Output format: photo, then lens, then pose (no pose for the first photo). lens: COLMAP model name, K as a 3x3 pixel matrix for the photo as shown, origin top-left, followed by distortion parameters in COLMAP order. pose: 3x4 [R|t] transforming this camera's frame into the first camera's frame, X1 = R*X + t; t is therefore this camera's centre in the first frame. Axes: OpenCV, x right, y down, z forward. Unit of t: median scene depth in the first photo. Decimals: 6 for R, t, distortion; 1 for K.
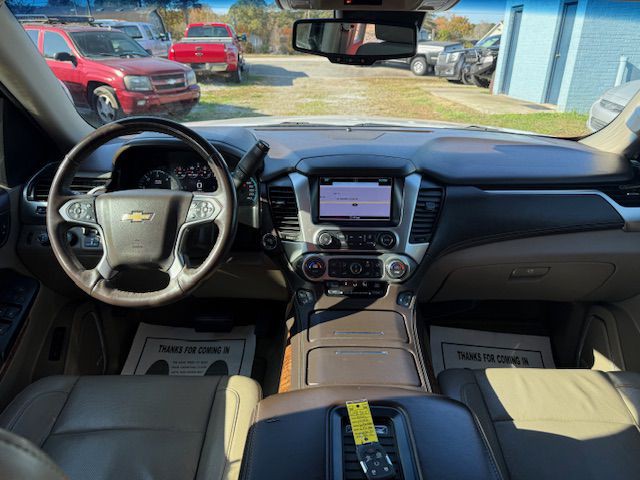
lens RADIAL K [[449.8, 0, 322.1], [0, 449.8, 243.3], [0, 0, 1]] dist [0.051199, -0.062219]
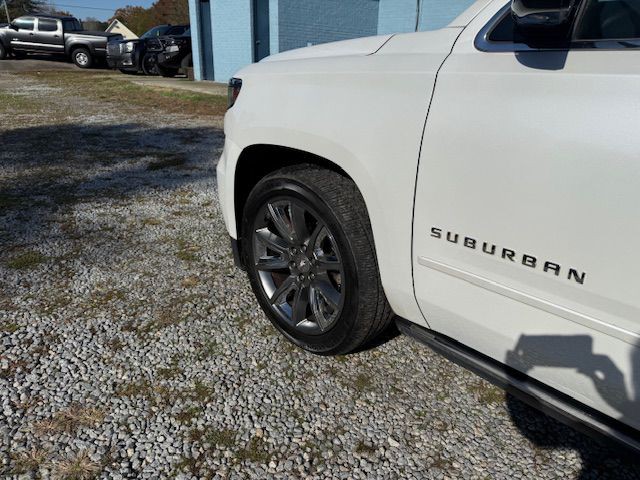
lens RADIAL K [[449.8, 0, 326.0], [0, 449.8, 241.0], [0, 0, 1]] dist [0.051199, -0.062219]
pose [[0.728495, -0.250446, 0.637630, -1.726331], [0.254003, 0.963181, 0.088115, 0.083978], [-0.636221, 0.097769, 0.765287, 0.568999]]
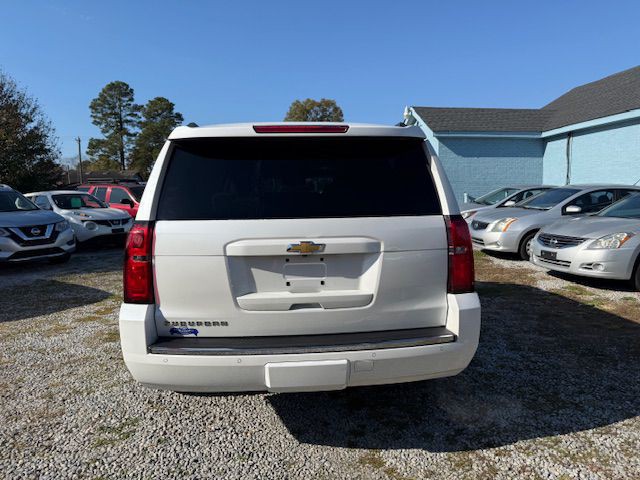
lens RADIAL K [[449.8, 0, 323.5], [0, 449.8, 236.4], [0, 0, 1]] dist [0.051199, -0.062219]
pose [[0.996405, -0.033398, 0.077851, -0.004805], [0.056539, 0.946547, -0.317573, 1.890504], [-0.063084, 0.320834, 0.945032, -3.890093]]
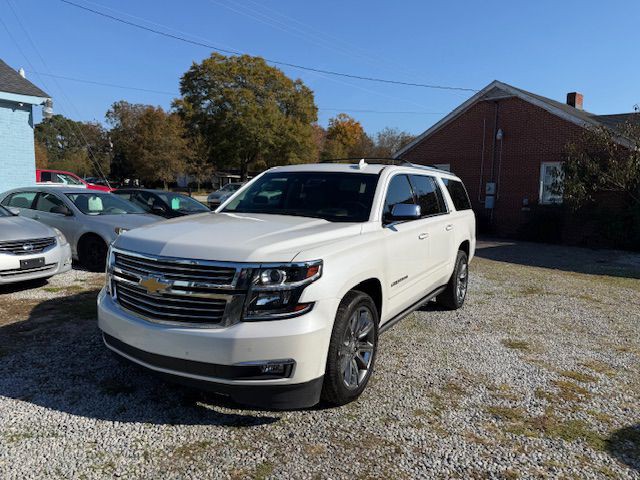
lens RADIAL K [[449.8, 0, 322.6], [0, 449.8, 241.2], [0, 0, 1]] dist [0.051199, -0.062219]
pose [[-0.873364, -0.093267, 0.478056, -1.898790], [0.158507, 0.873644, 0.460023, -1.645693], [-0.460556, 0.477542, -0.748226, 3.802490]]
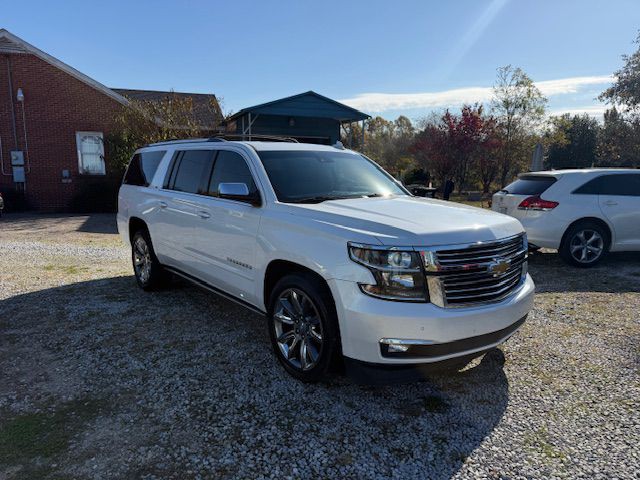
lens RADIAL K [[449.8, 0, 315.6], [0, 449.8, 239.4], [0, 0, 1]] dist [0.051199, -0.062219]
pose [[-0.772493, 0.078796, -0.630116, 2.587514], [-0.274322, 0.853502, 0.443036, -1.464100], [0.572715, 0.515097, -0.637709, 3.480502]]
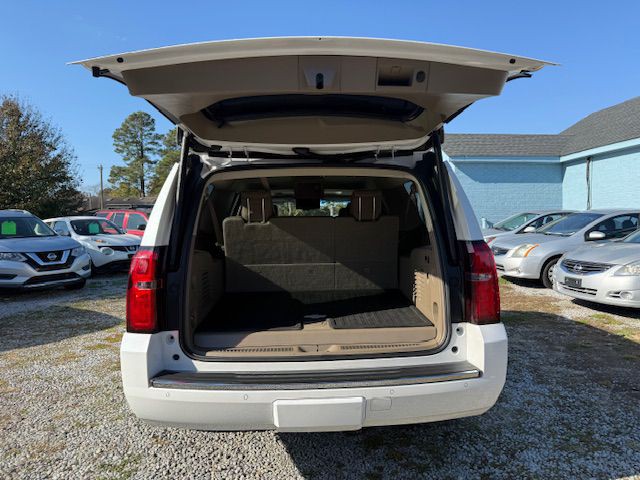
lens RADIAL K [[449.8, 0, 324.9], [0, 449.8, 235.4], [0, 0, 1]] dist [0.051199, -0.062219]
pose [[0.998437, -0.028951, 0.047812, 0.014388], [0.044790, 0.926127, -0.374544, 1.854609], [-0.033437, 0.376100, 0.925976, -3.787084]]
